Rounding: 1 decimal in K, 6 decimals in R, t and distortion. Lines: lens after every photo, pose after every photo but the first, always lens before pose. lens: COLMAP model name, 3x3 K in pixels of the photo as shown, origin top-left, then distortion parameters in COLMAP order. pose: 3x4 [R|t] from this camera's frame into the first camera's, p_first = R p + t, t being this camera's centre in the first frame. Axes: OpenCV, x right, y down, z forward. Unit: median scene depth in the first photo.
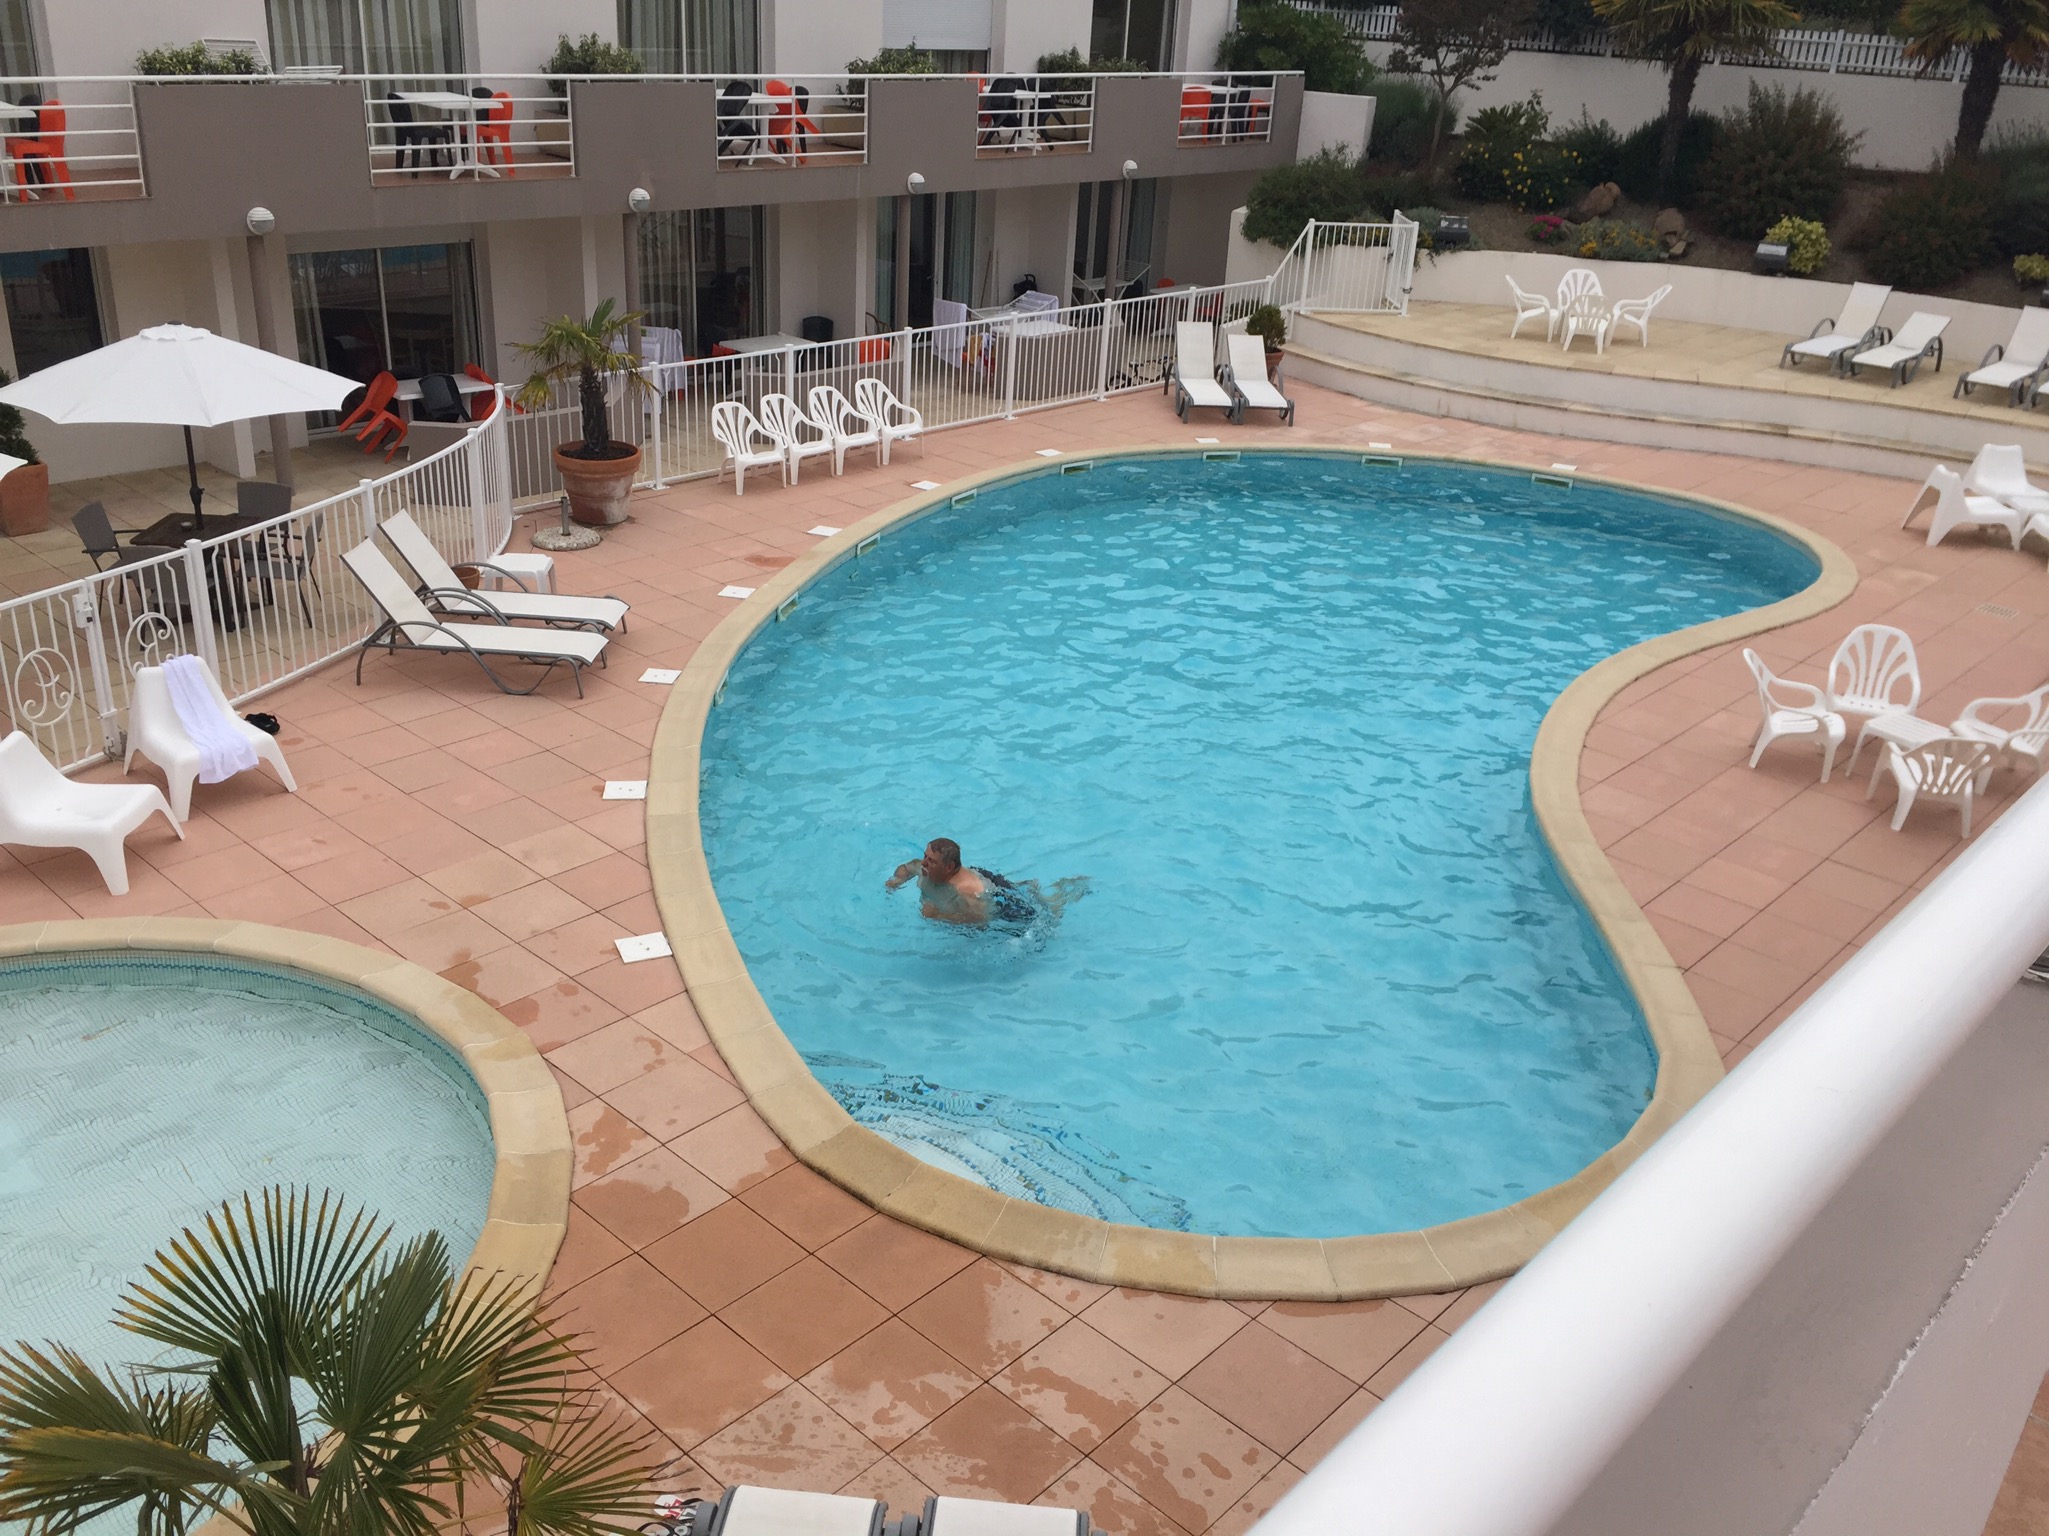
lens RADIAL K [[1737.5, 0, 1024.5], [0, 1737.5, 768.0], [0, 0, 1]] dist [0.088894, -0.124578]
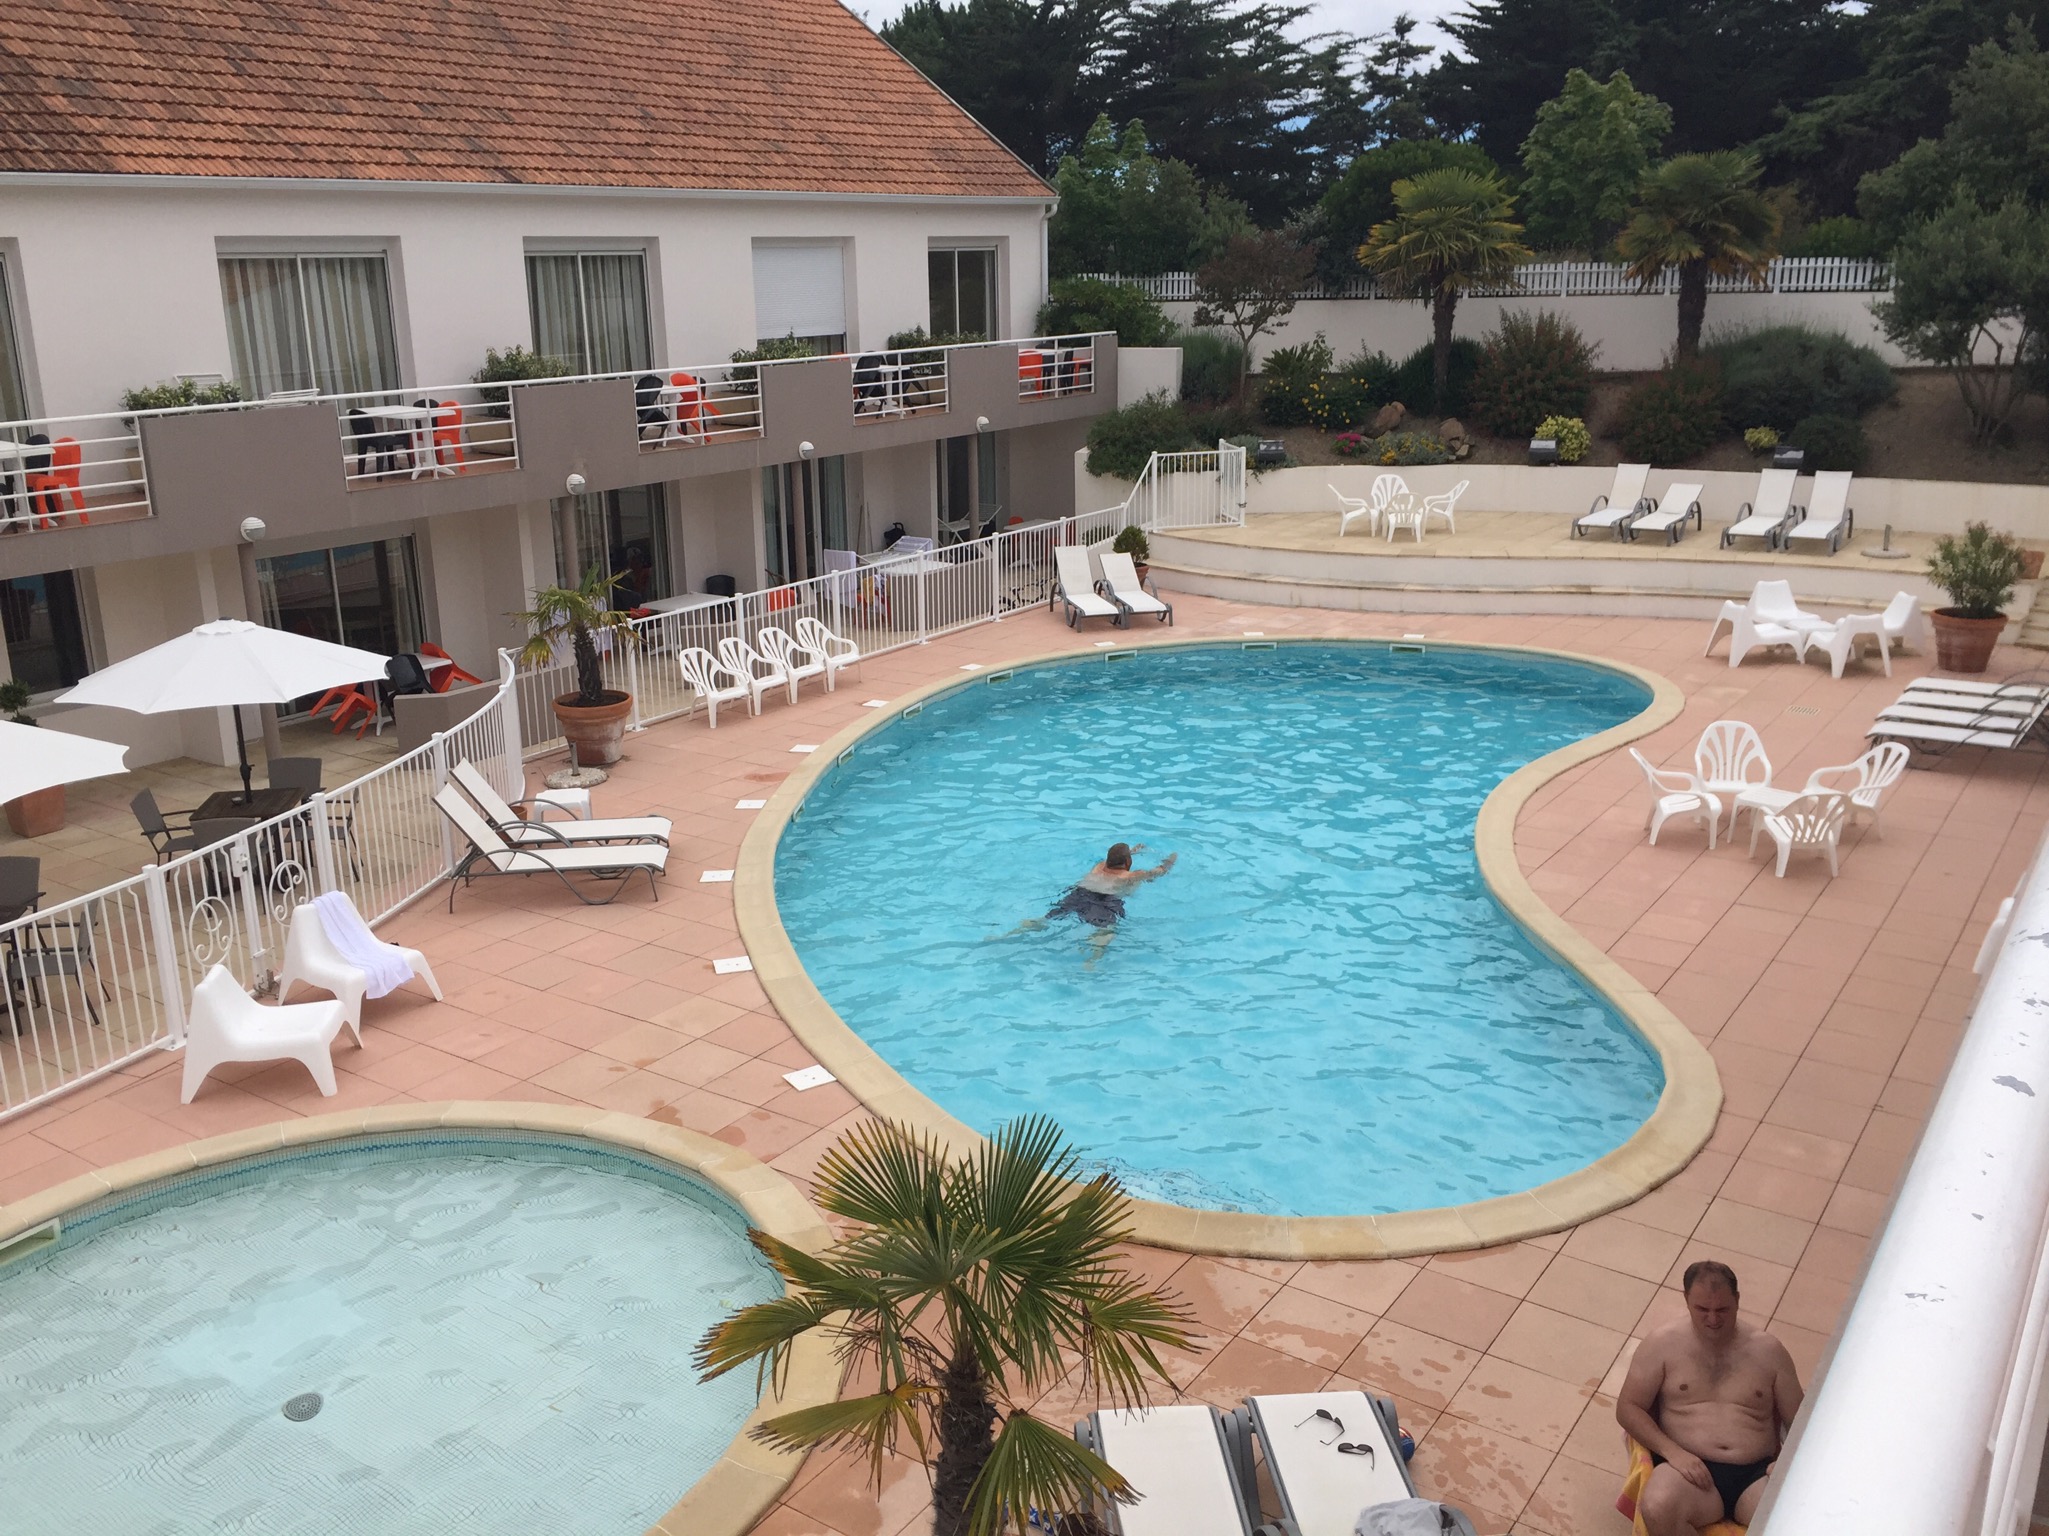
lens RADIAL K [[1735.0, 0, 1021.3], [0, 1735.0, 755.0], [0, 0, 1]] dist [0.080685, -0.094798]
pose [[0.987355, -0.105893, 0.117970, -0.092600], [0.122062, 0.982665, -0.139537, 0.033888], [-0.101149, 0.152172, 0.983165, -0.089211]]
